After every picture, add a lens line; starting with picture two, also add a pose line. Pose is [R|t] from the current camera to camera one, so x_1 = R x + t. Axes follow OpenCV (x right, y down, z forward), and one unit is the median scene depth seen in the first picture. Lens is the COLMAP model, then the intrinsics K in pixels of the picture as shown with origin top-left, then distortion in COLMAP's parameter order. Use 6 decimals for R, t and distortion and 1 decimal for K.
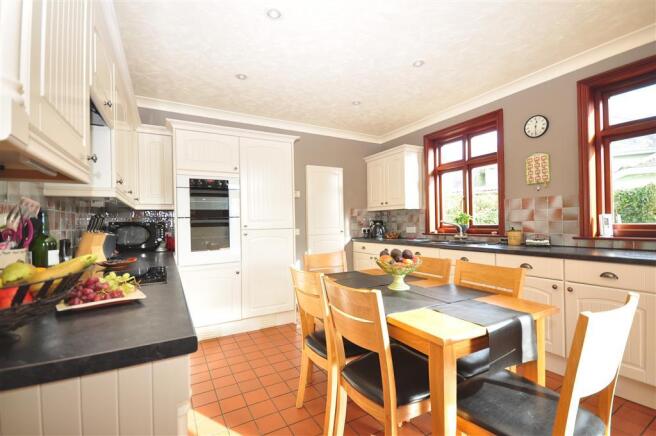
lens RADIAL K [[296.2, 0, 328.9], [0, 296.2, 226.4], [0, 0, 1]] dist [0.000253, 0.000115]
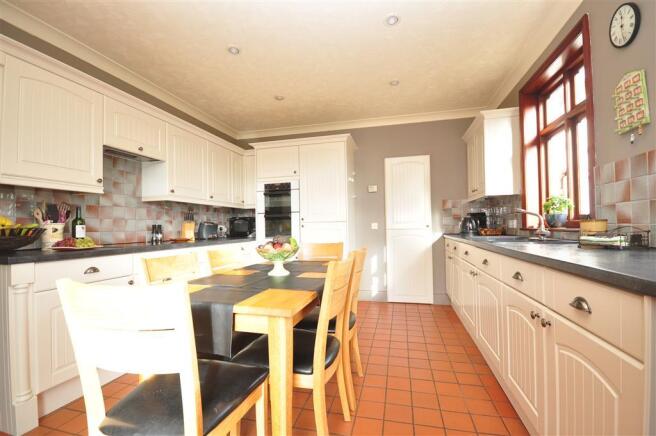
lens RADIAL K [[293.8, 0, 323.5], [0, 293.8, 226.3], [0, 0, 1]] dist [-0.000520, -0.000701]
pose [[0.715709, 0.003063, -0.698391, 0.570610], [-0.005295, 0.999985, -0.001040, 0.025861], [0.698378, 0.004442, 0.715715, 0.199943]]
